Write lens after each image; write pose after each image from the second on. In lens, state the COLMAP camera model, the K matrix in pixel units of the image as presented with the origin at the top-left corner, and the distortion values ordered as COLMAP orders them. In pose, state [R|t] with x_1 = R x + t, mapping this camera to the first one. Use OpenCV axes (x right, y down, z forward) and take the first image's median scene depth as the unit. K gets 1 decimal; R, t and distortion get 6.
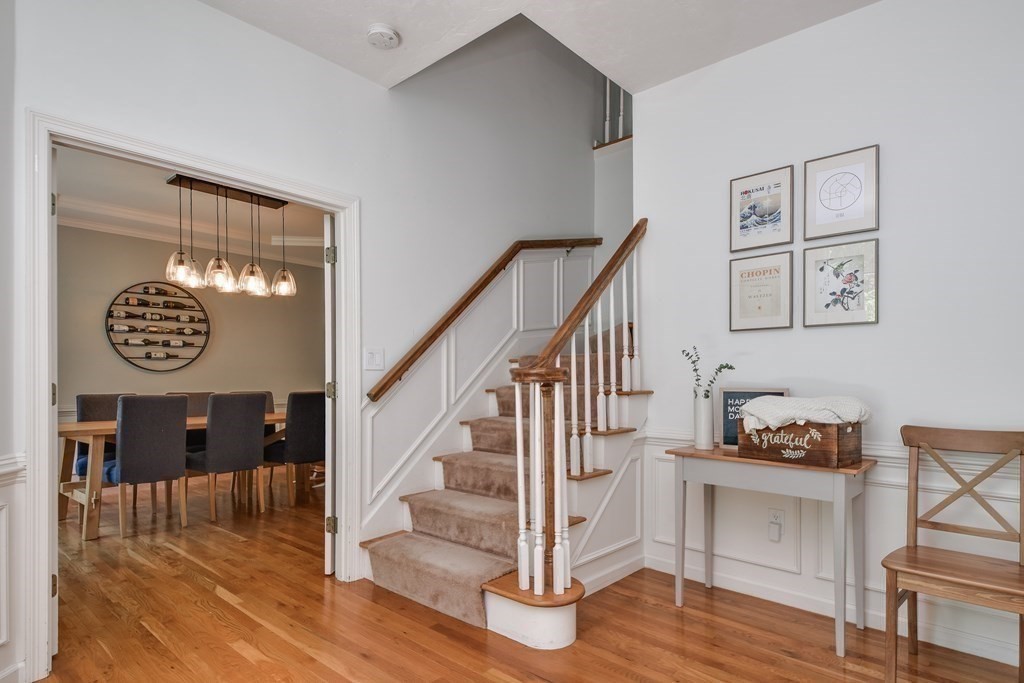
lens RADIAL K [[567.6, 0, 526.1], [0, 567.6, 381.0], [0, 0, 1]] dist [0.015958, -0.001514]
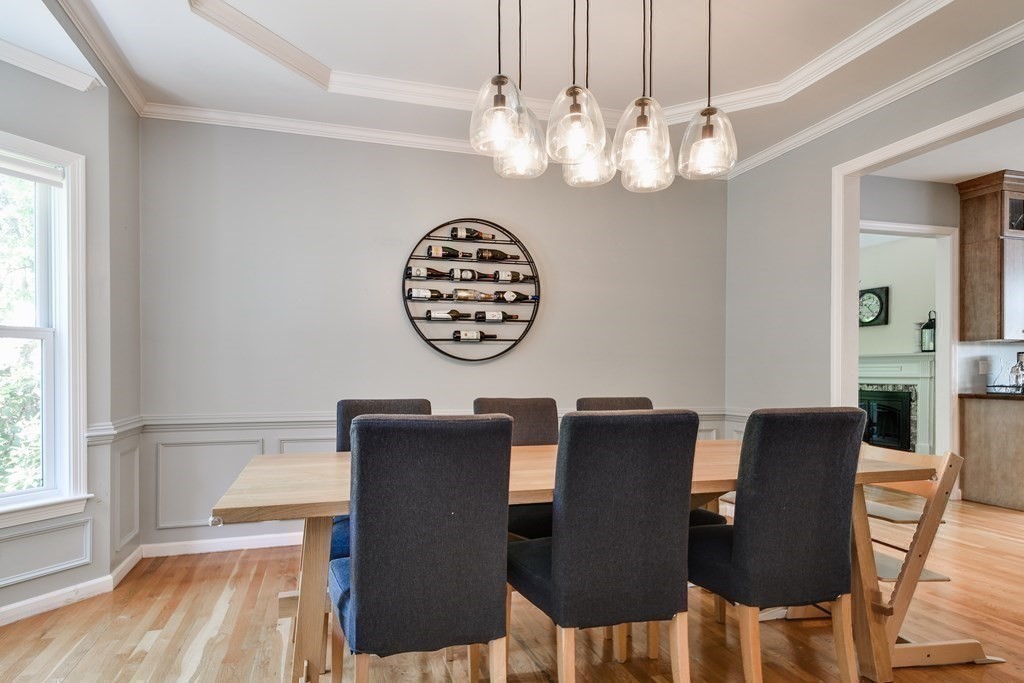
lens RADIAL K [[567.6, 0, 497.2], [0, 567.6, 380.1], [0, 0, 1]] dist [0.015958, -0.001514]
pose [[0.851338, 0.006411, -0.524579, -0.289434], [-0.001827, 0.999956, 0.009254, -0.001396], [0.524614, -0.006920, 0.851312, 0.483060]]
